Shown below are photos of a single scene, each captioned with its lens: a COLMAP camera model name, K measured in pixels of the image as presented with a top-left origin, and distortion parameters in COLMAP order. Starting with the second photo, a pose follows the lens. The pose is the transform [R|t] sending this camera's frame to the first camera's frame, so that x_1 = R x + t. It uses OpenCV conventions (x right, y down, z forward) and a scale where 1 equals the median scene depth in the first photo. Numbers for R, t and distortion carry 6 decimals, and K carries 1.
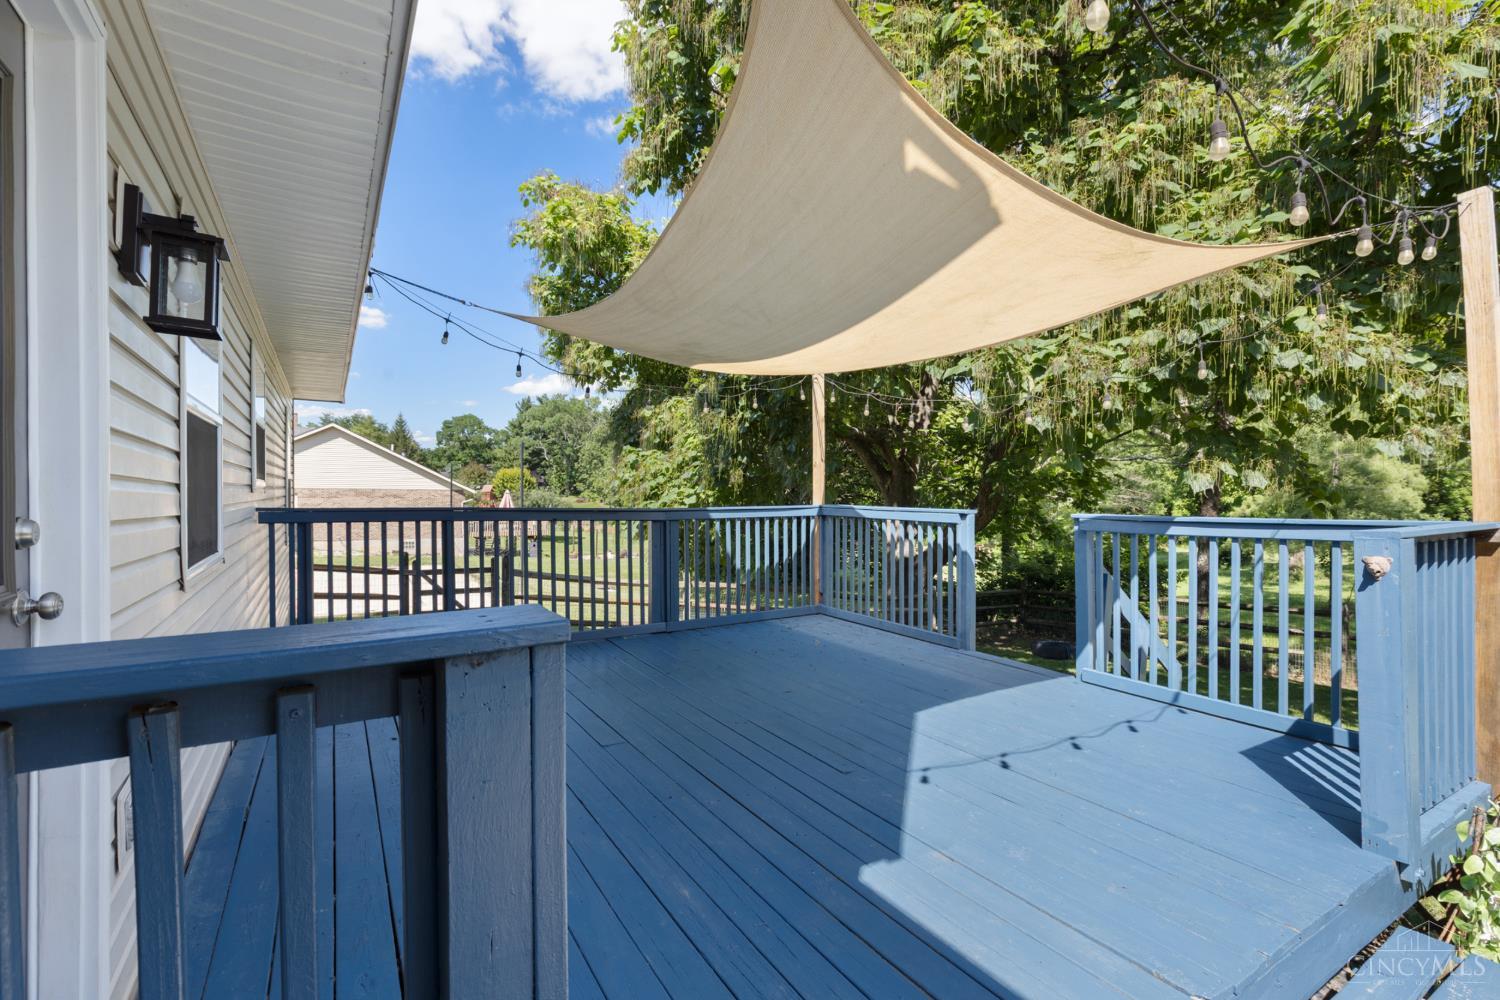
lens RADIAL K [[686.4, 0, 752.0], [0, 686.4, 497.4], [0, 0, 1]] dist [0.005432, 0.000638]
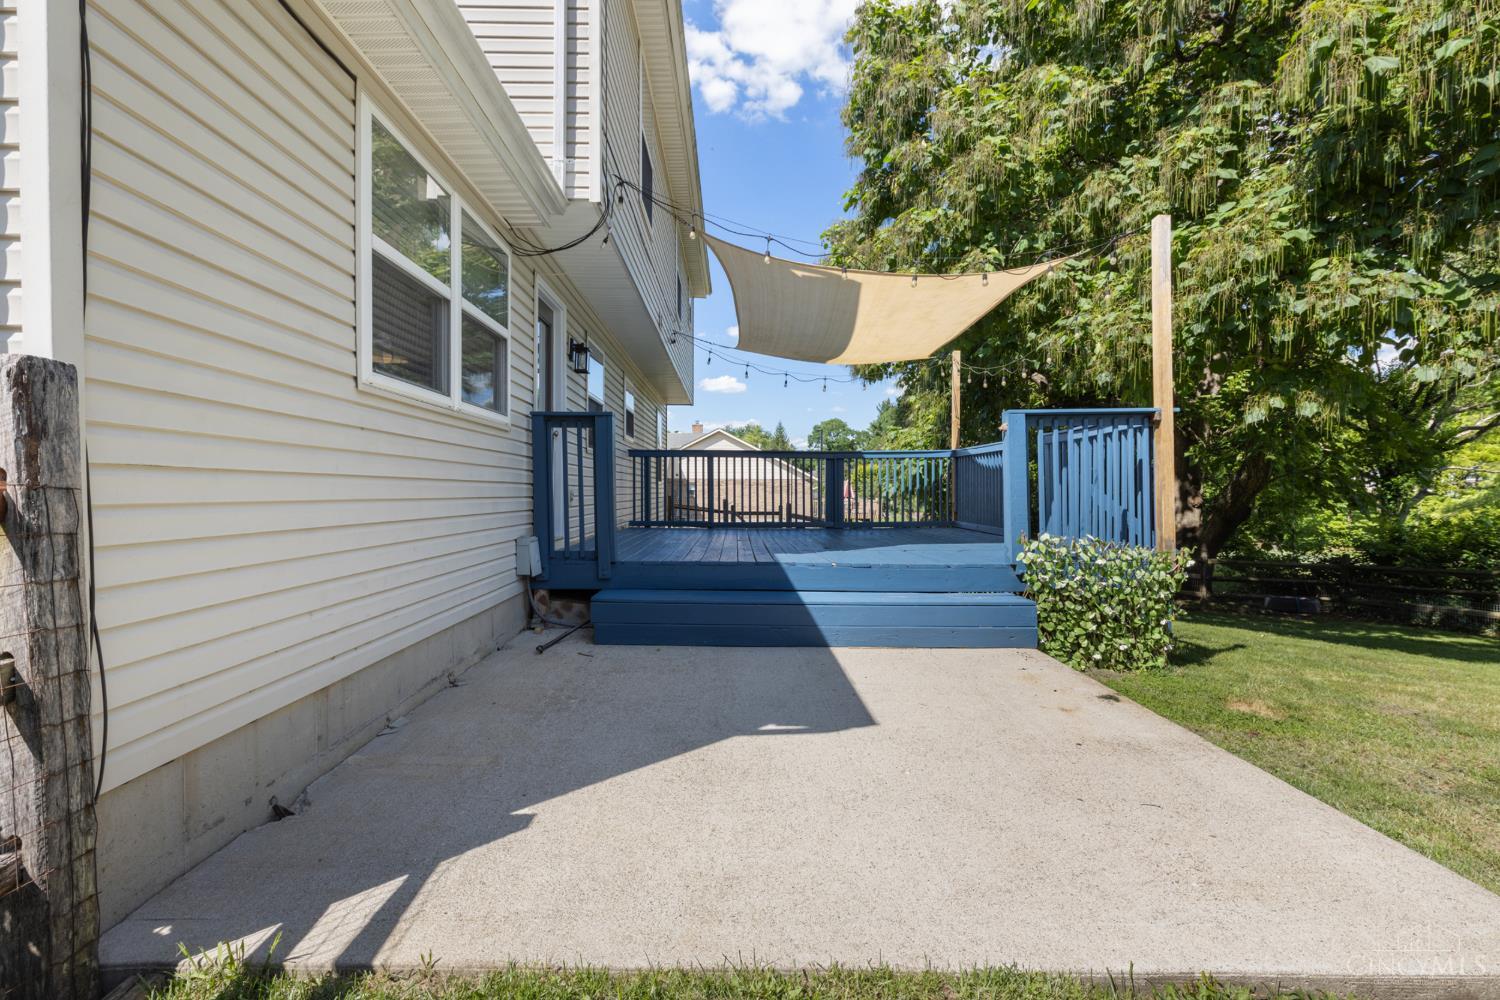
lens RADIAL K [[686.4, 0, 748.9], [0, 686.4, 499.4], [0, 0, 1]] dist [0.005432, 0.000638]
pose [[0.859791, -0.000164, -0.510646, 0.486583], [0.000873, 0.999999, 0.001149, 0.116899], [0.510645, -0.001434, 0.859790, -0.458083]]
